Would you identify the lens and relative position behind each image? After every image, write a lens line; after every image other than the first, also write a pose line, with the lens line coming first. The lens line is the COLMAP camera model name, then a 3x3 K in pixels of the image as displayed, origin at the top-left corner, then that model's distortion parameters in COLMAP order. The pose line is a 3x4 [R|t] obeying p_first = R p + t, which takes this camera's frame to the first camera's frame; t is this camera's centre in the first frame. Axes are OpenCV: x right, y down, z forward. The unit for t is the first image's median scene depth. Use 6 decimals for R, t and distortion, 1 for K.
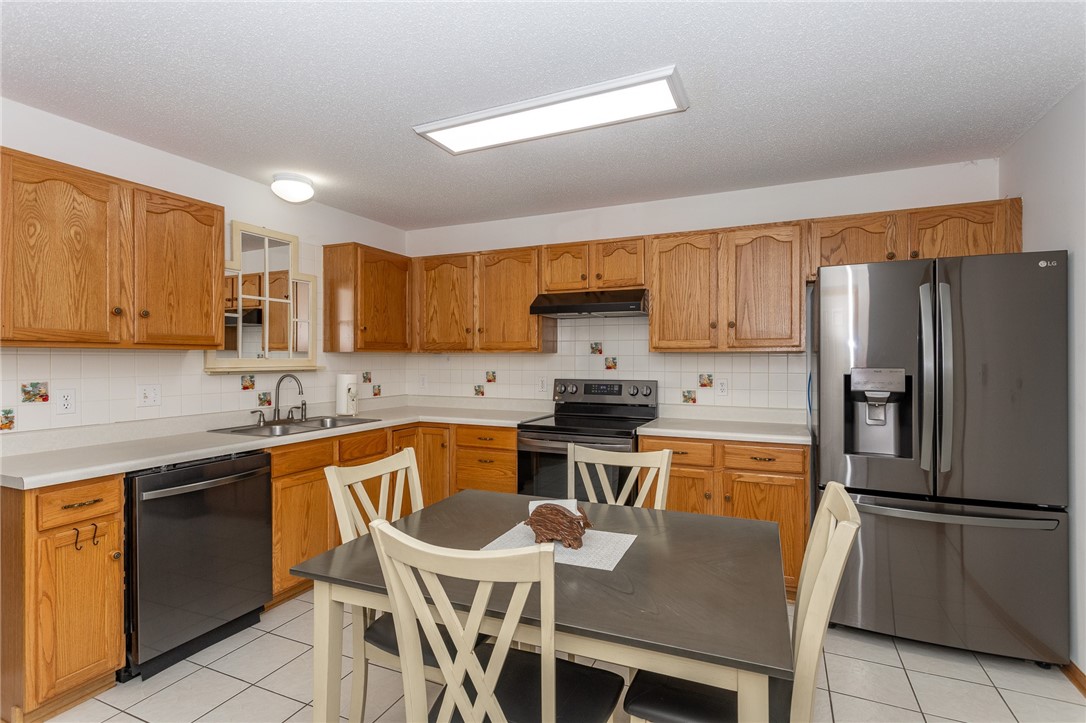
lens RADIAL K [[525.2, 0, 545.0], [0, 525.2, 360.4], [0, 0, 1]] dist [0.005581, 0.003033]
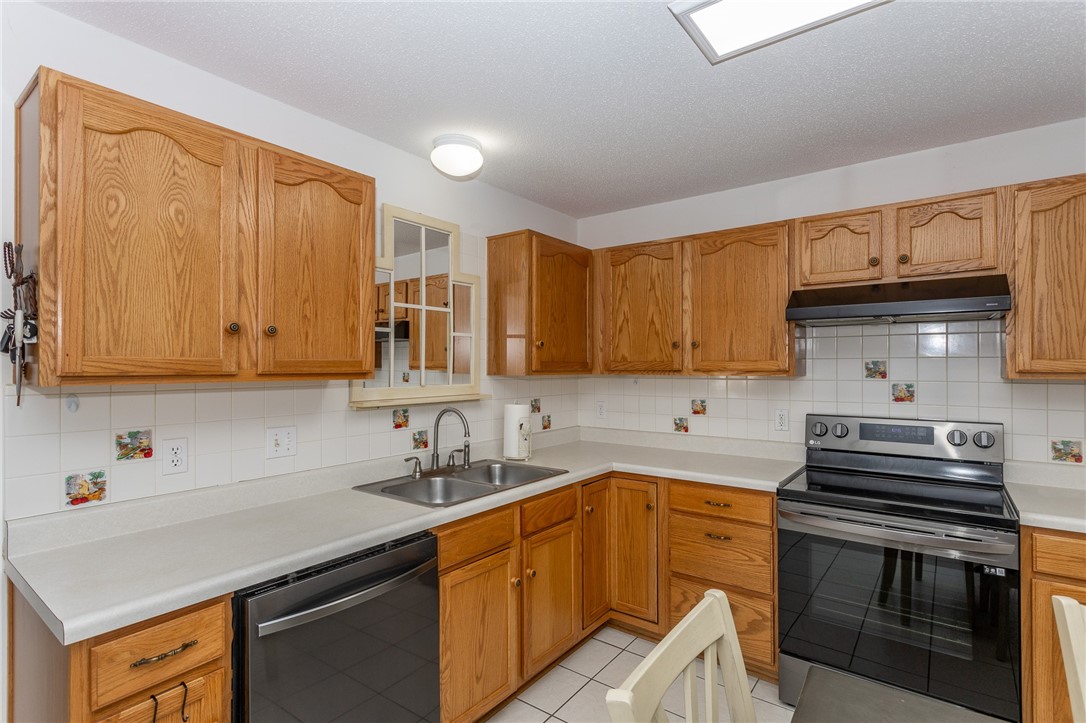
lens RADIAL K [[525.2, 0, 549.4], [0, 525.2, 364.3], [0, 0, 1]] dist [0.005581, 0.003033]
pose [[0.977809, -0.002825, -0.209477, -0.238985], [0.001011, 0.999961, -0.008766, -0.034932], [0.209494, 0.008359, 0.977774, 0.370469]]
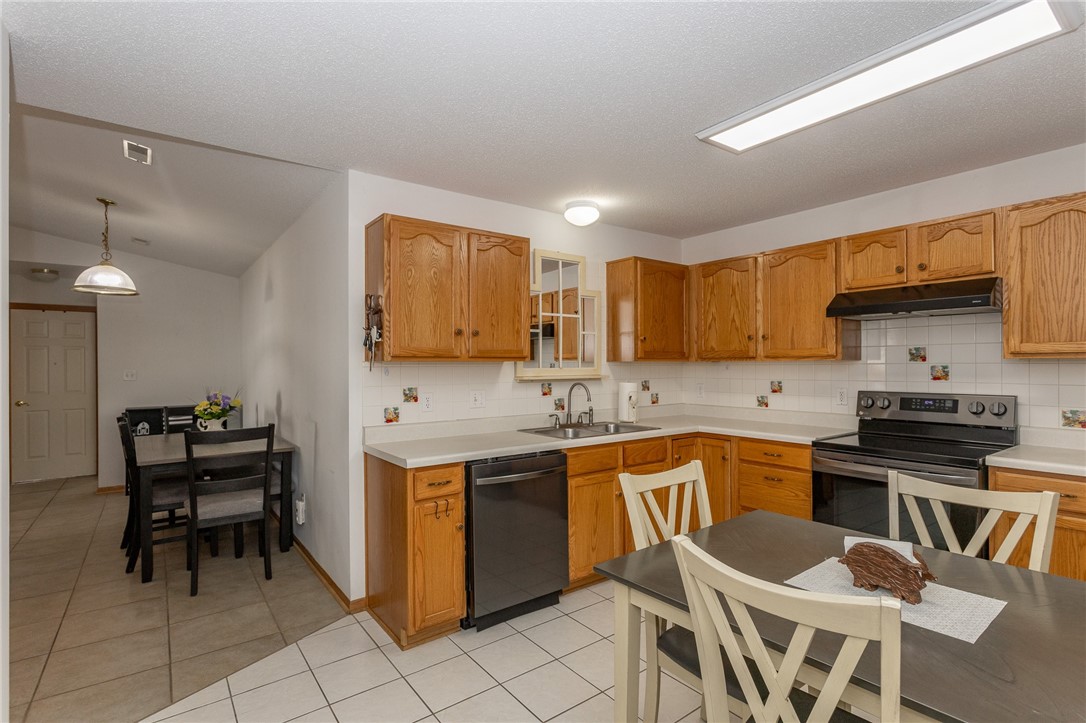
lens RADIAL K [[525.2, 0, 546.4], [0, 525.2, 363.7], [0, 0, 1]] dist [0.005581, 0.003033]
pose [[0.878472, -0.006198, -0.477754, -0.025816], [0.003277, 0.999970, -0.006947, -0.006675], [0.477783, 0.004537, 0.878466, 0.000898]]
